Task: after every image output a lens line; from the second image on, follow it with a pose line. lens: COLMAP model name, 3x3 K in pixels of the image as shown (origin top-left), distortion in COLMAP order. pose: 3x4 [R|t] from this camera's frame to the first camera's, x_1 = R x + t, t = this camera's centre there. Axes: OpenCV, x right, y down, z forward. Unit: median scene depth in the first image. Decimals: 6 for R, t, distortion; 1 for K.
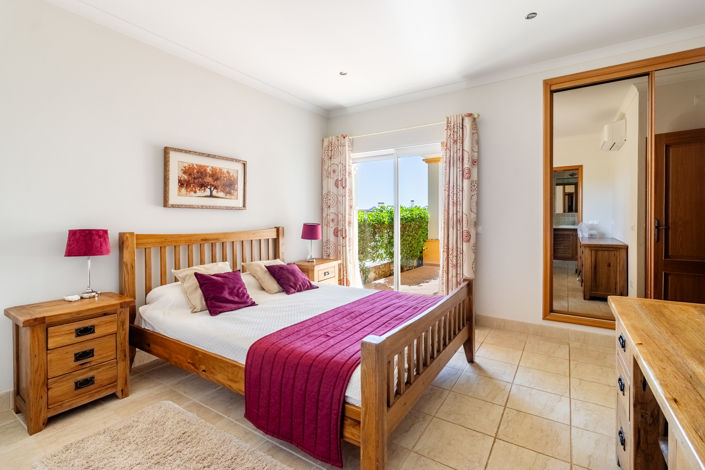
lens RADIAL K [[327.7, 0, 352.2], [0, 327.7, 215.2], [0, 0, 1]] dist [0.000035, -0.000007]
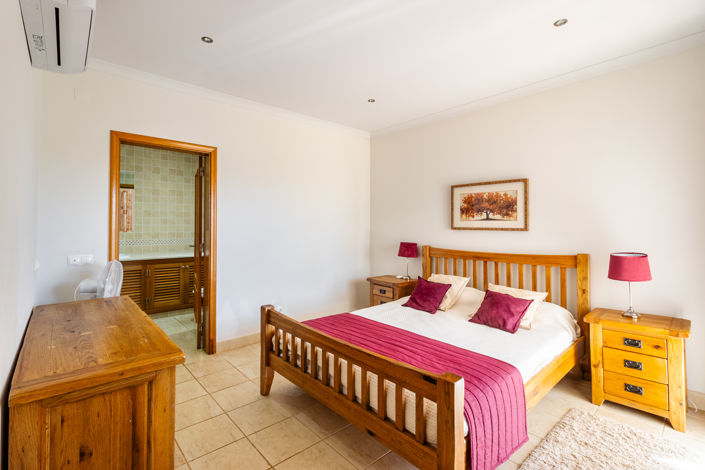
lens RADIAL K [[322.4, 0, 352.7], [0, 322.4, 223.3], [0, 0, 1]] dist [-0.000766, -0.000077]
pose [[-0.252986, -0.022003, -0.967220, 0.766201], [-0.008250, 0.999754, -0.020585, -0.017867], [0.967435, 0.002772, -0.253105, 0.856778]]
